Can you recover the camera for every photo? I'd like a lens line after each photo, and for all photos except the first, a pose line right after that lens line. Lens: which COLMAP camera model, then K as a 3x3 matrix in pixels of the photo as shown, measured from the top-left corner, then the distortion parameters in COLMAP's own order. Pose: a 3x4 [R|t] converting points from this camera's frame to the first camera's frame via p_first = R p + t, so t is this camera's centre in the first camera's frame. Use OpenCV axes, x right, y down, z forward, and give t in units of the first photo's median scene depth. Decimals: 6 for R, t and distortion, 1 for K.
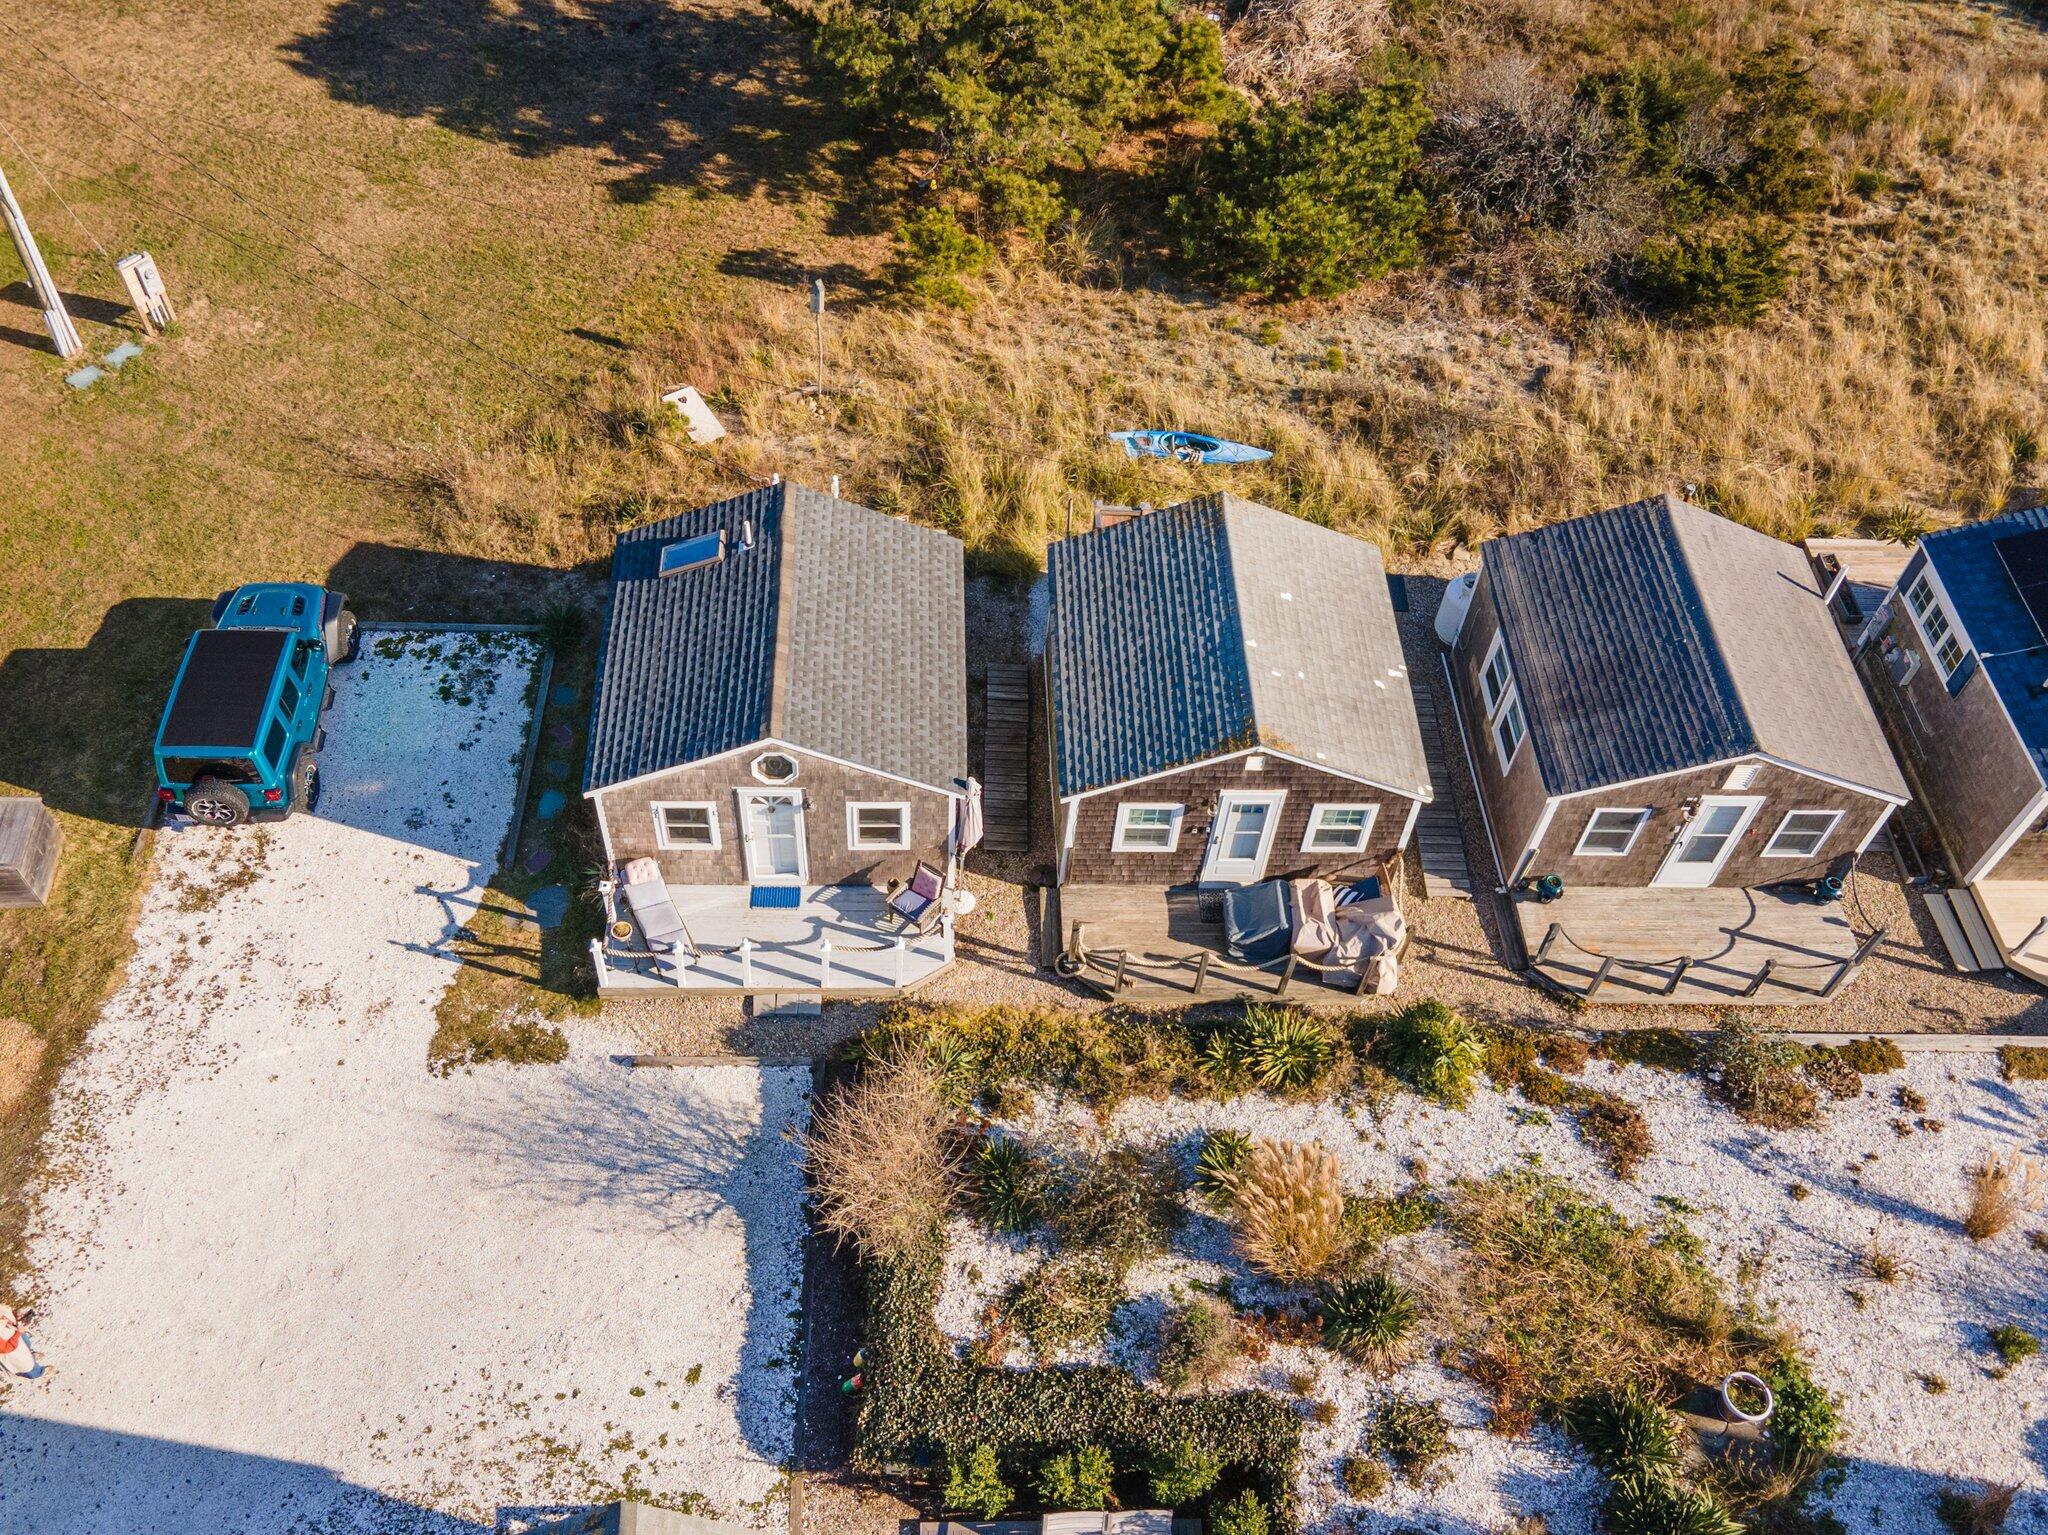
lens RADIAL K [[1540.8, 0, 1063.9], [0, 1540.8, 797.4], [0, 0, 1]] dist [0.049507, 0.007724]
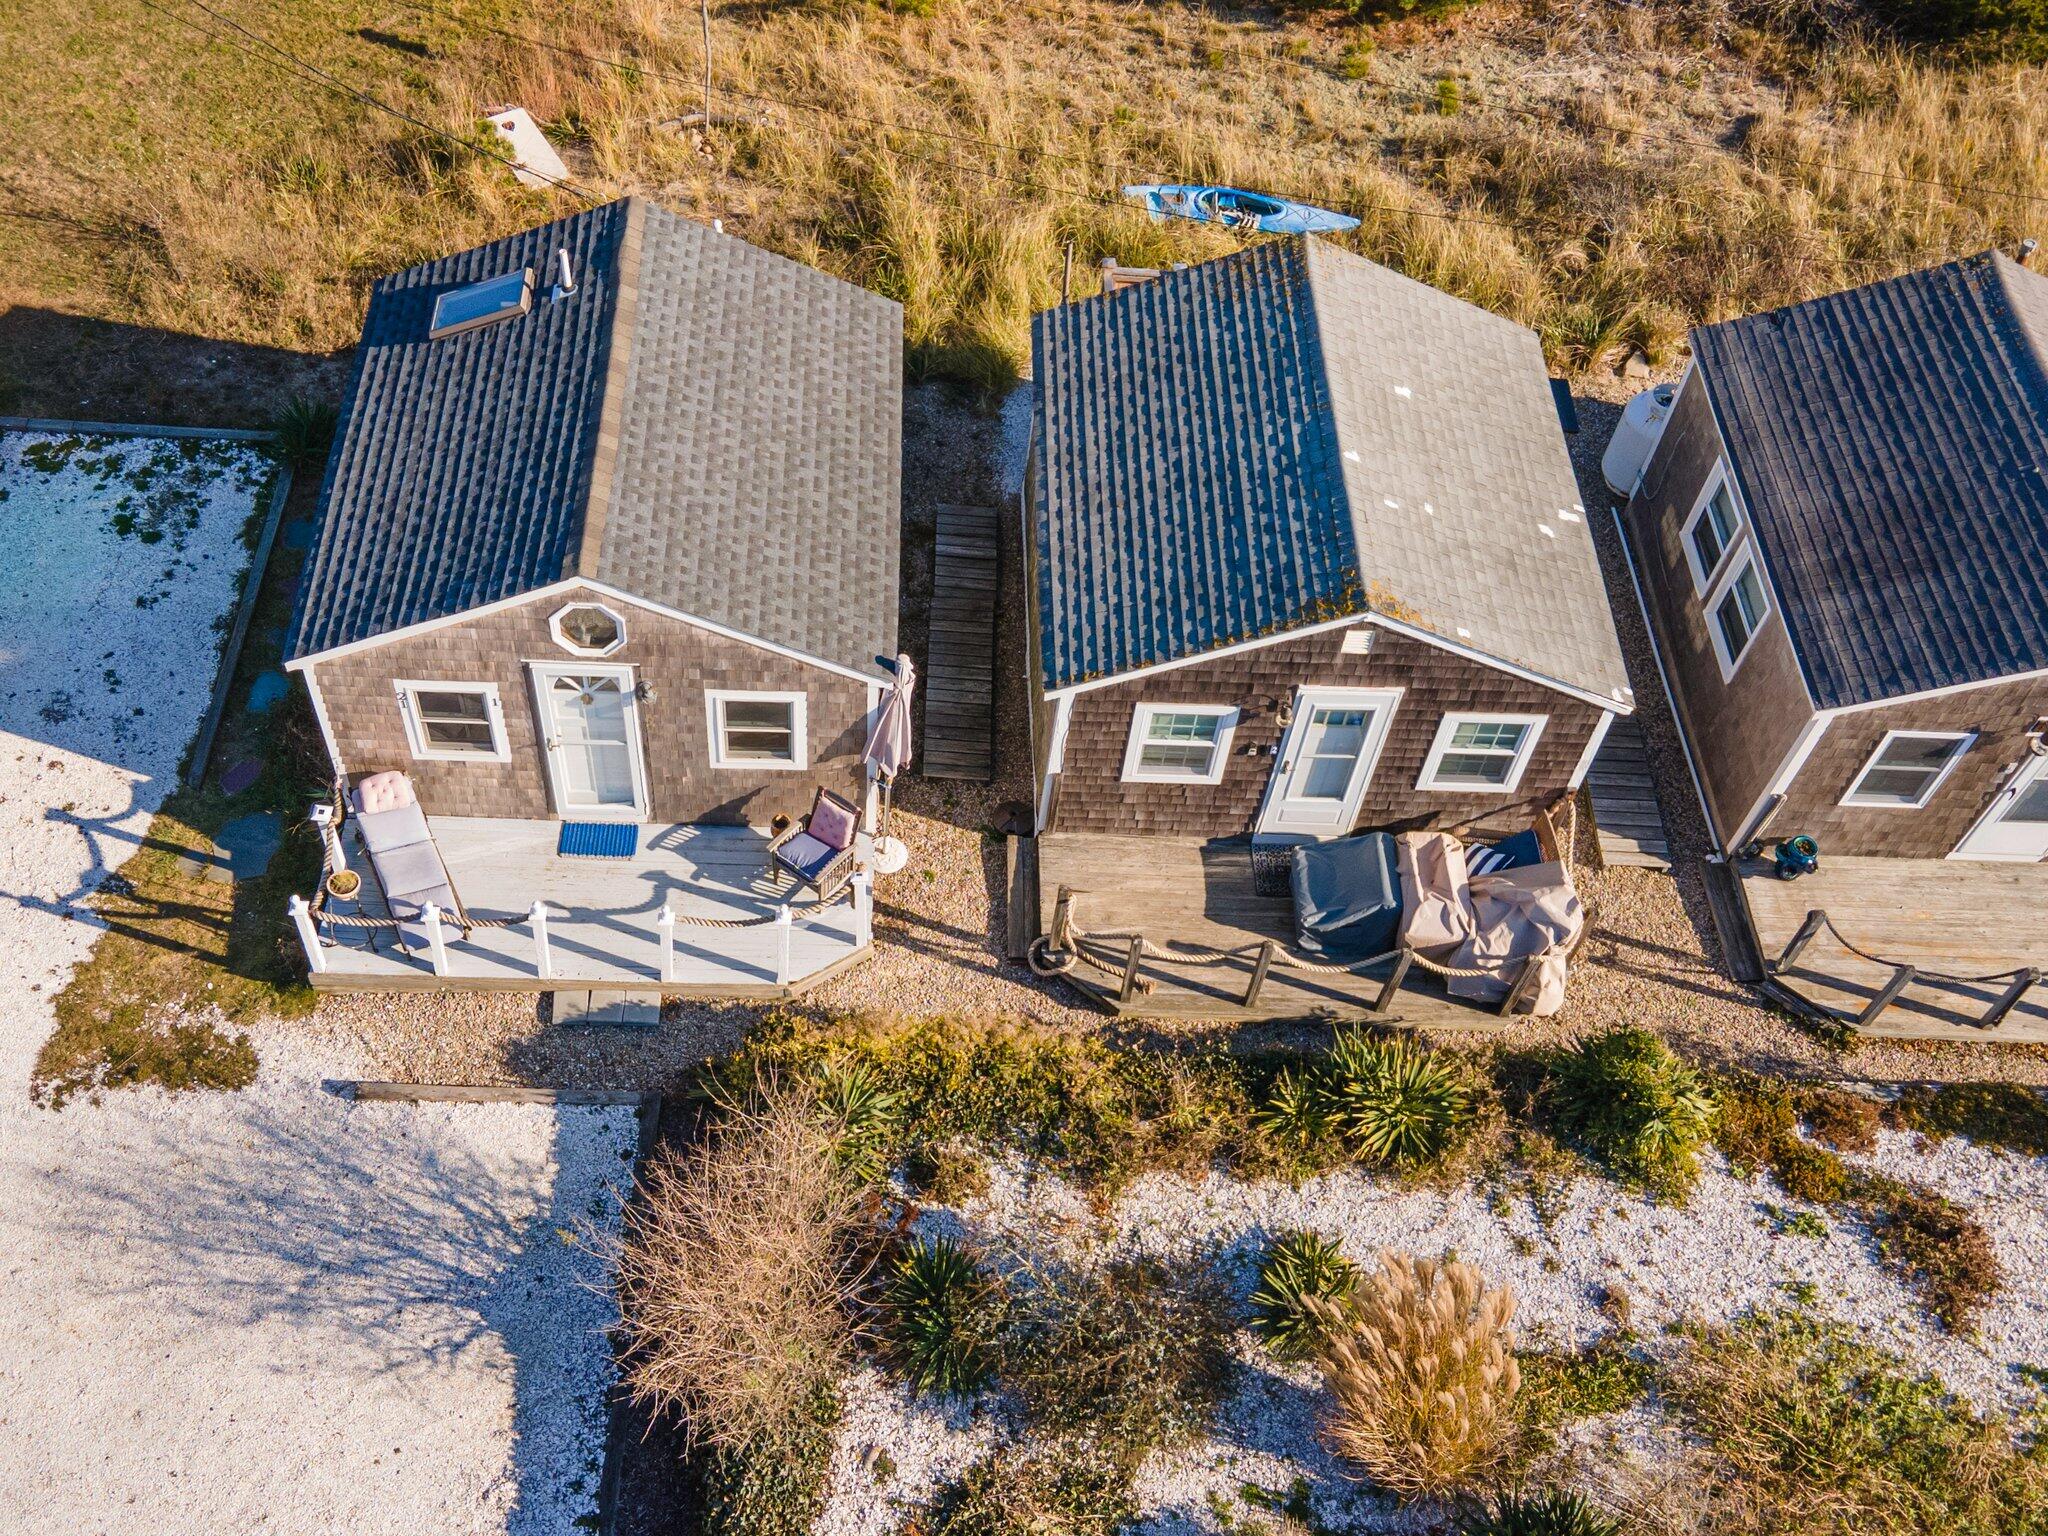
lens RADIAL K [[1759.1, 0, 1026.8], [0, 1759.1, 774.5], [0, 0, 1]] dist [0.025643, 0.045202]
pose [[0.999664, 0.025746, -0.002836, -0.006234], [-0.025727, 0.999647, 0.006631, 0.028659], [0.003006, -0.006555, 0.999974, 0.270077]]
